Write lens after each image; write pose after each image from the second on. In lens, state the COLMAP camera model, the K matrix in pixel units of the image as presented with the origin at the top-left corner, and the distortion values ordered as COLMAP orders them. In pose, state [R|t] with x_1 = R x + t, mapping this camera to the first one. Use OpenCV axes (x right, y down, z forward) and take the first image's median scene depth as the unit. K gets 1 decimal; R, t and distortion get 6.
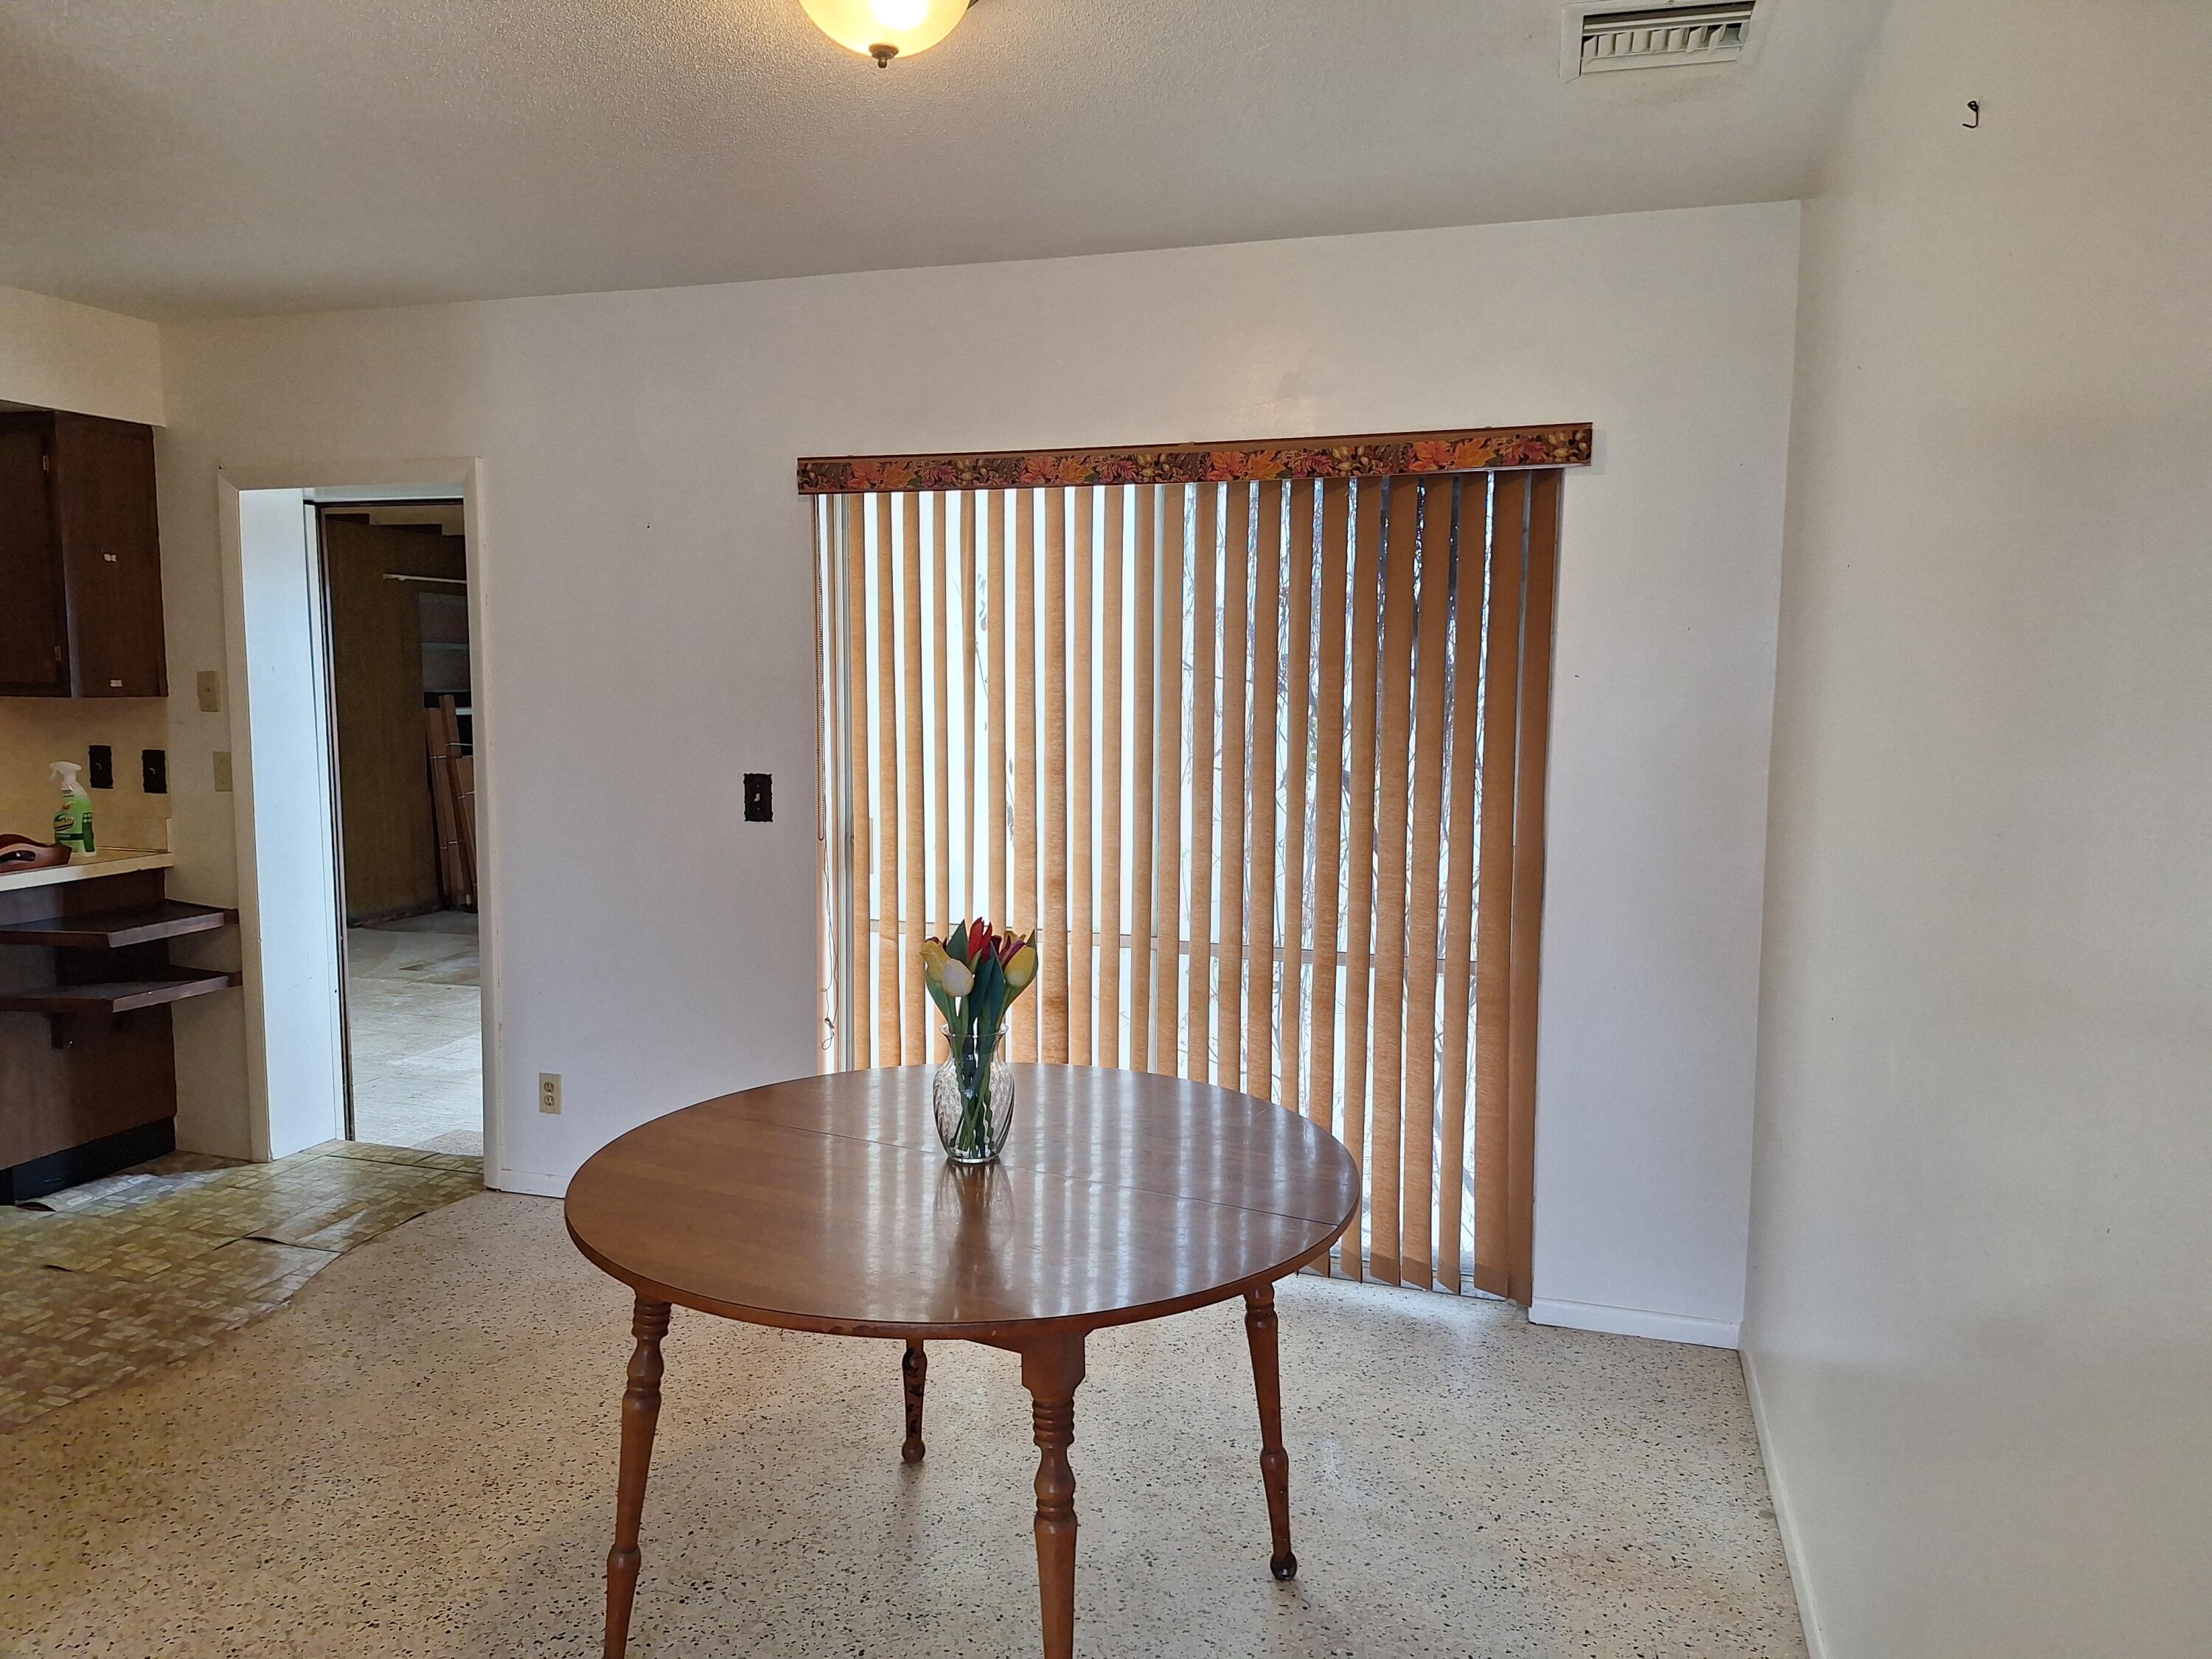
lens RADIAL K [[1524.0, 0, 1108.9], [0, 1524.0, 834.6], [0, 0, 1]] dist [0.109911, -0.141150]
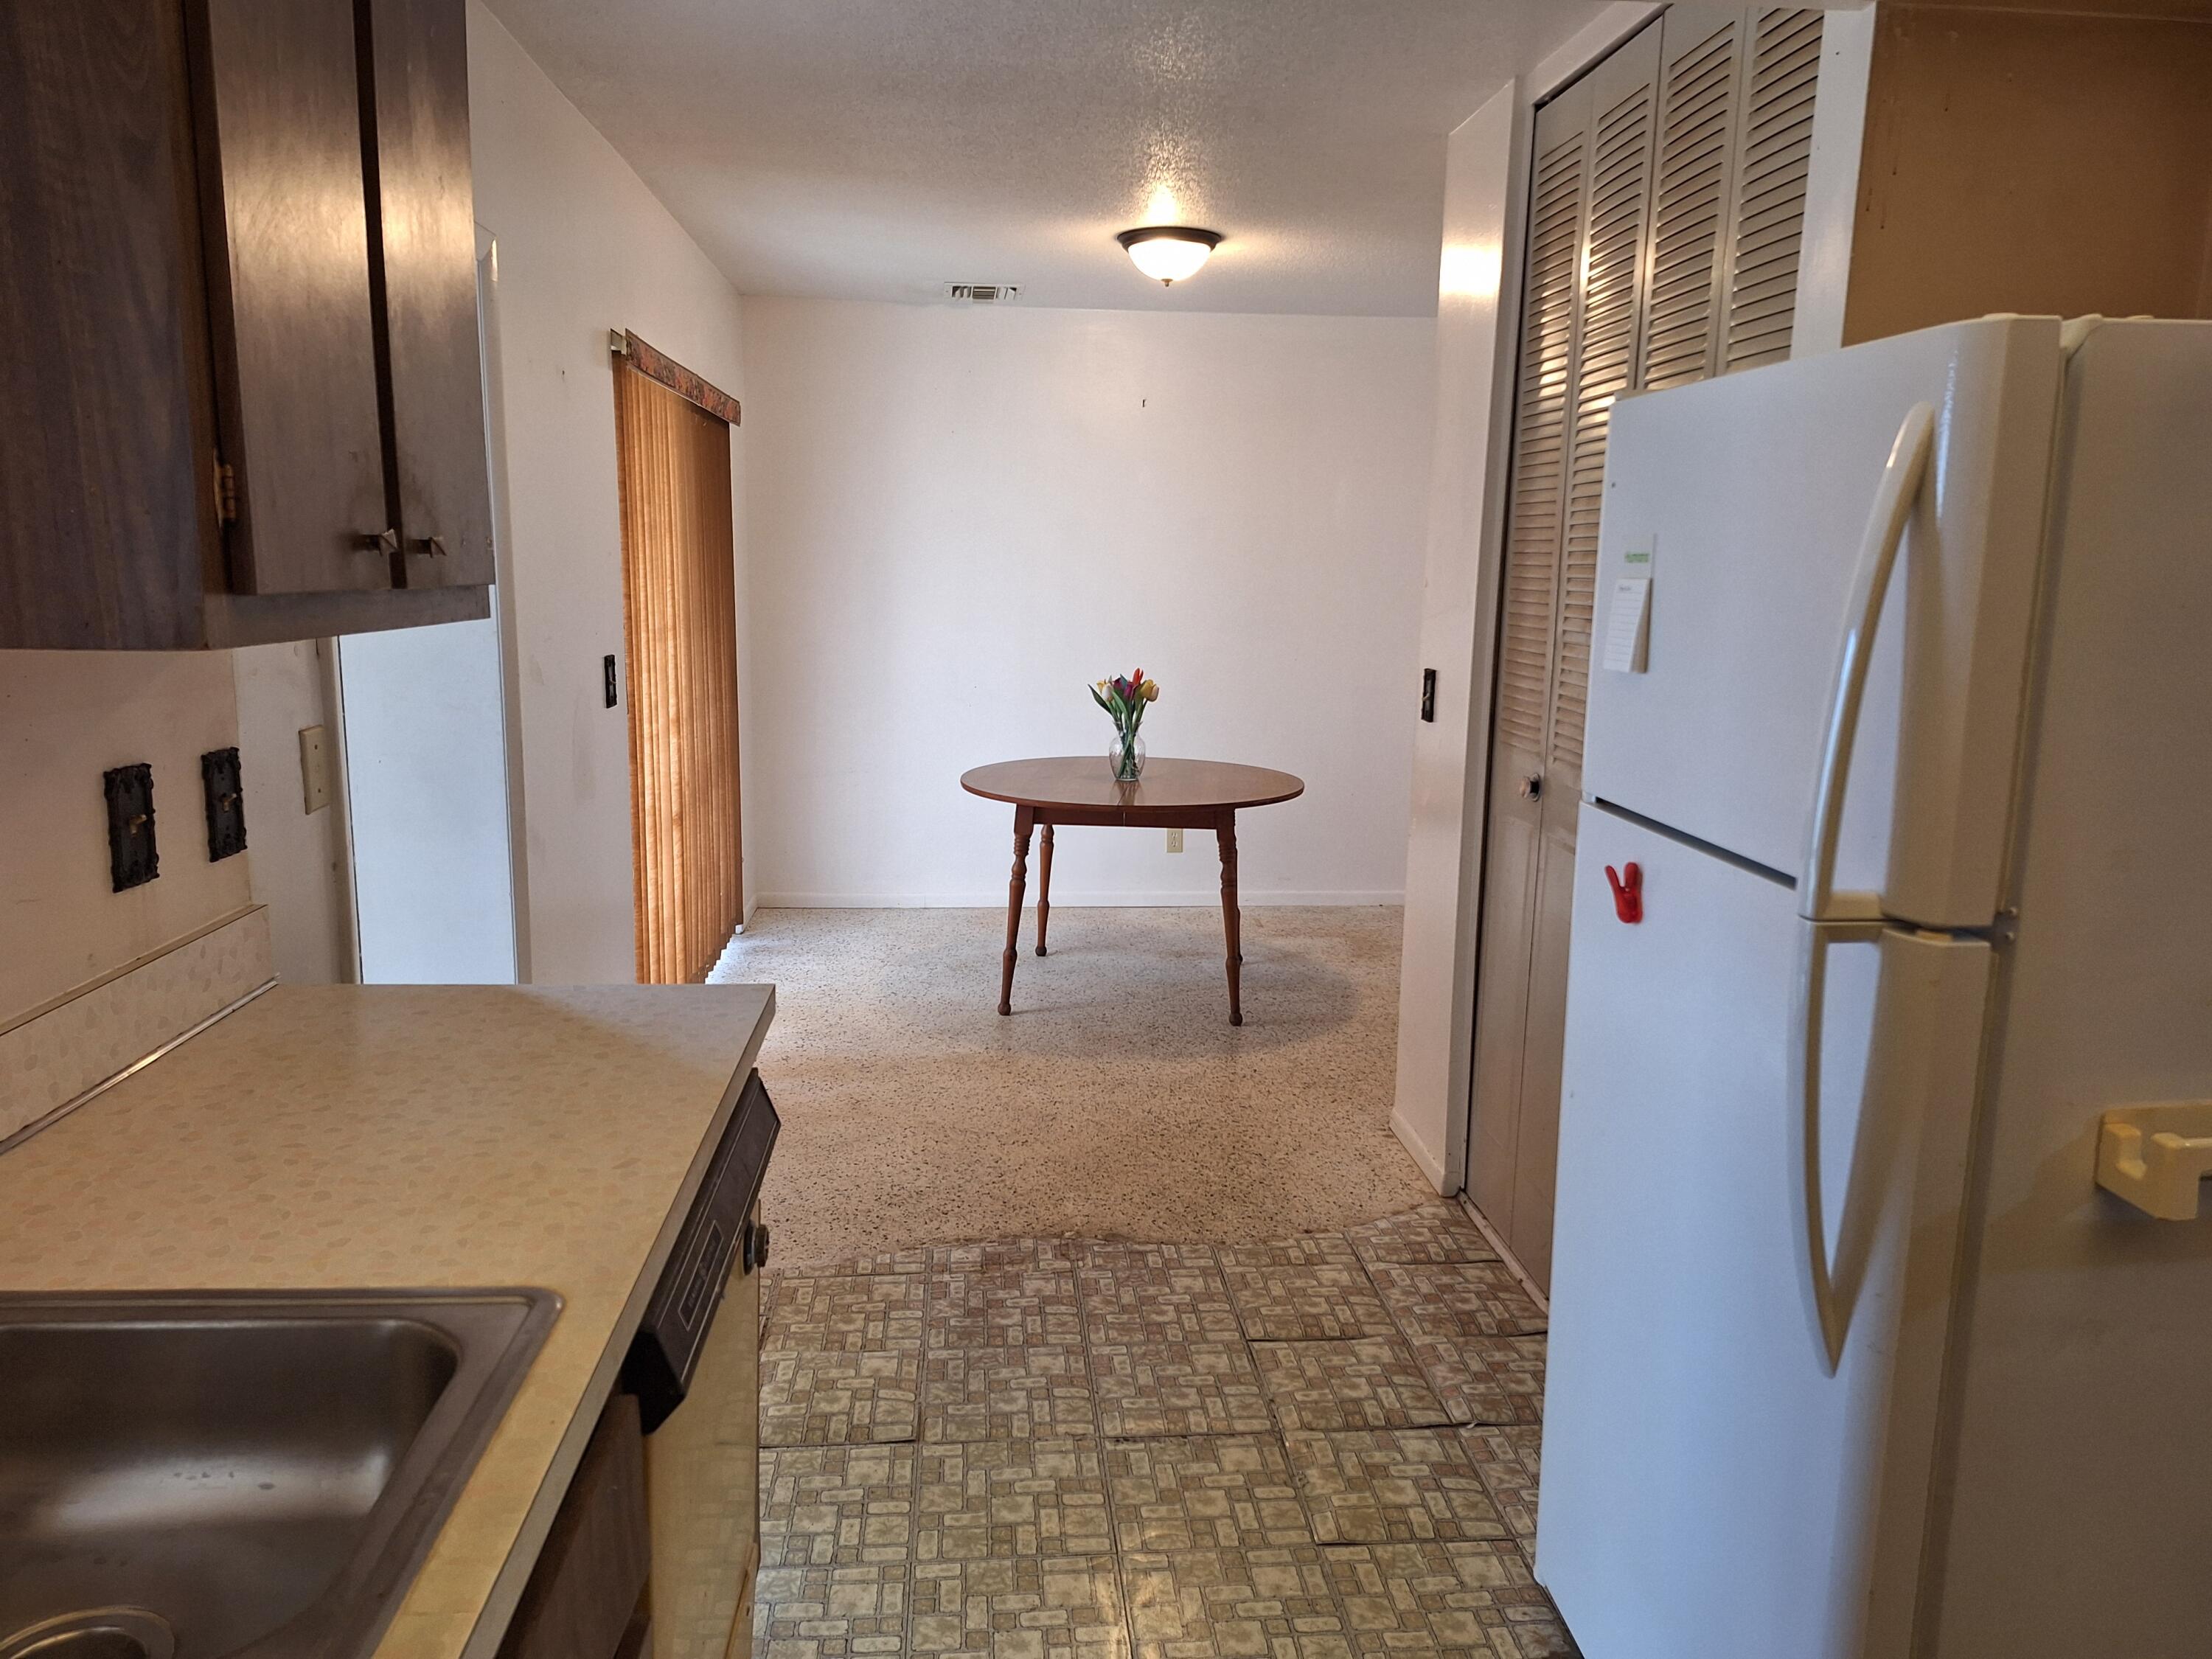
lens RADIAL K [[1524.0, 0, 1108.9], [0, 1524.0, 834.6], [0, 0, 1]] dist [0.109911, -0.141150]
pose [[-0.377633, -0.181036, 0.908085, -1.364932], [0.073623, 0.971726, 0.224340, -0.137422], [-0.923024, 0.151574, -0.353627, 1.185186]]
